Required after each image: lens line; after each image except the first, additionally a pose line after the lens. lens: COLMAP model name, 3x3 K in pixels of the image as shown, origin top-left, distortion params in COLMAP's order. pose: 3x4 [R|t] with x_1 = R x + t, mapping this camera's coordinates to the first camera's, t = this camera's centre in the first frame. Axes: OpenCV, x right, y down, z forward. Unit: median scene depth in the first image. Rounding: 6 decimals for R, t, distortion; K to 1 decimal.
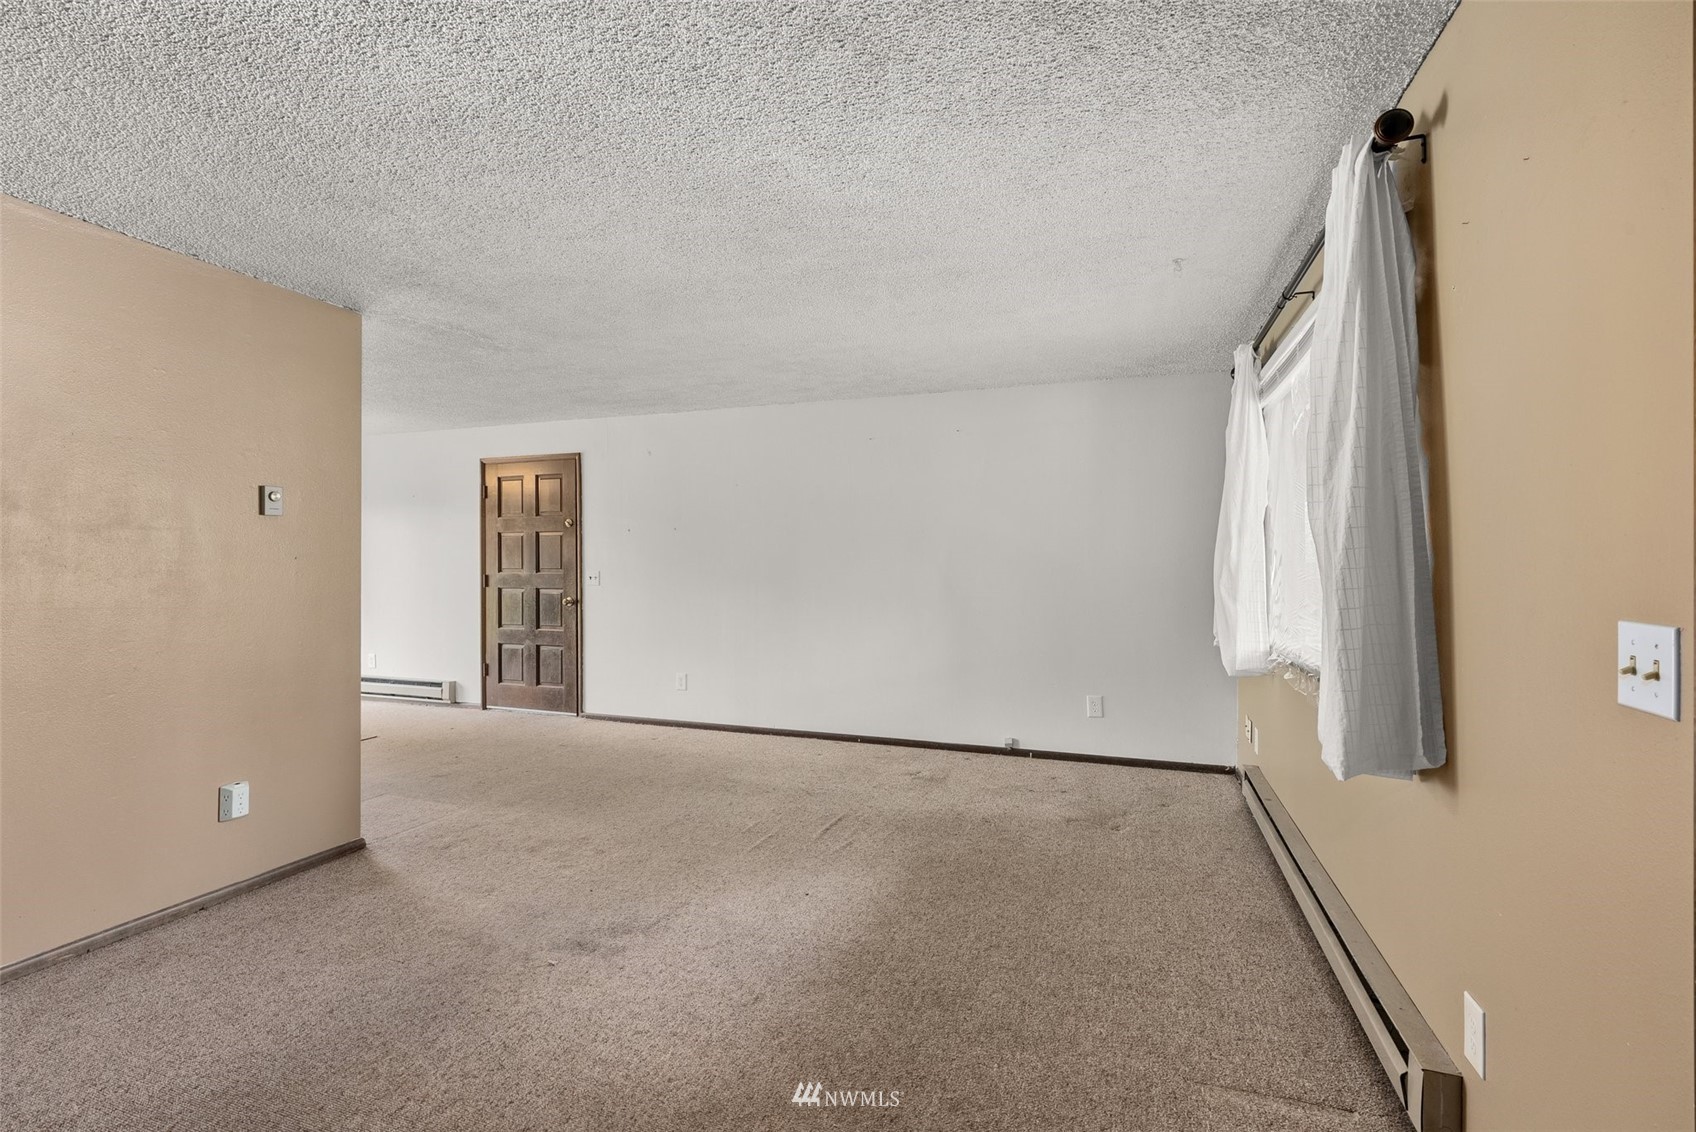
lens RADIAL K [[757.9, 0, 848.0], [0, 757.9, 566.0], [0, 0, 1]] dist [0.000899, 0.000105]
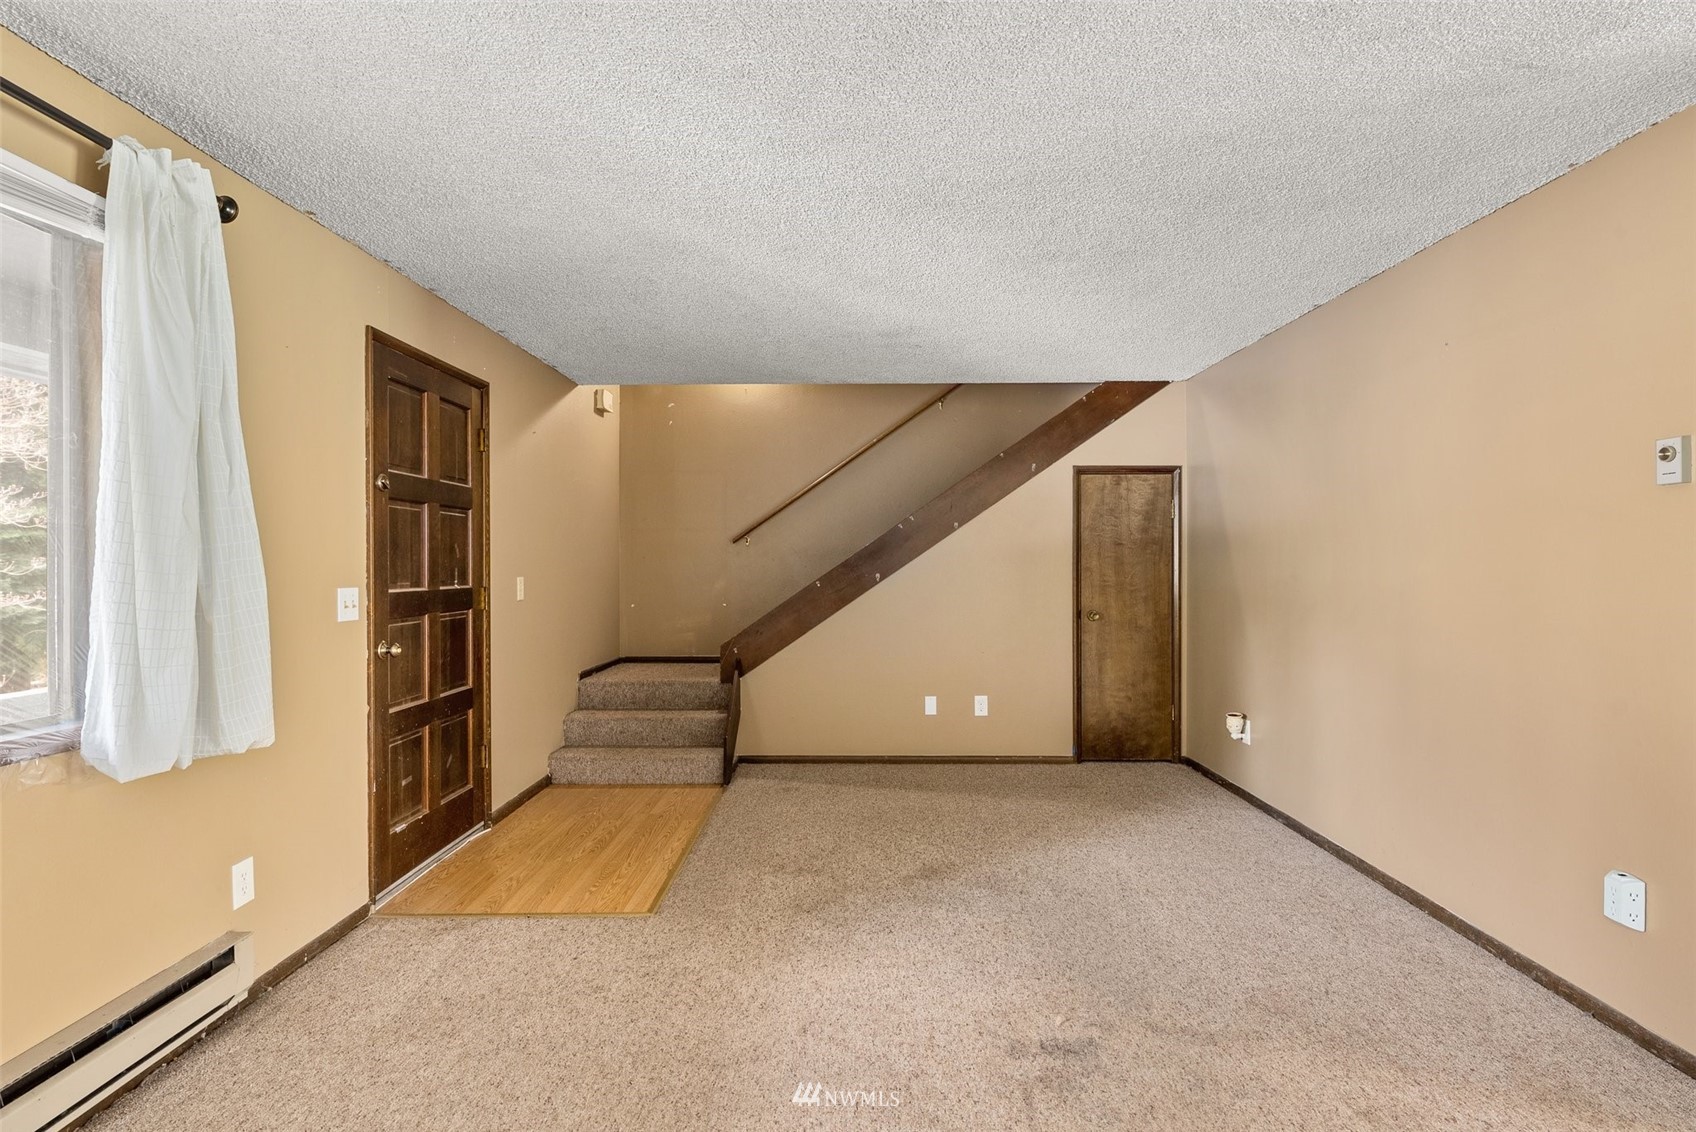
lens RADIAL K [[855.0, 0, 848.0], [0, 855.0, 566.0], [0, 0, 1]] dist [-0.000035, 0.000146]
pose [[-0.946717, 0.004895, -0.322028, 0.148903], [0.002995, 0.999975, 0.006393, -0.006412], [0.322051, 0.005088, -0.946709, 1.814764]]
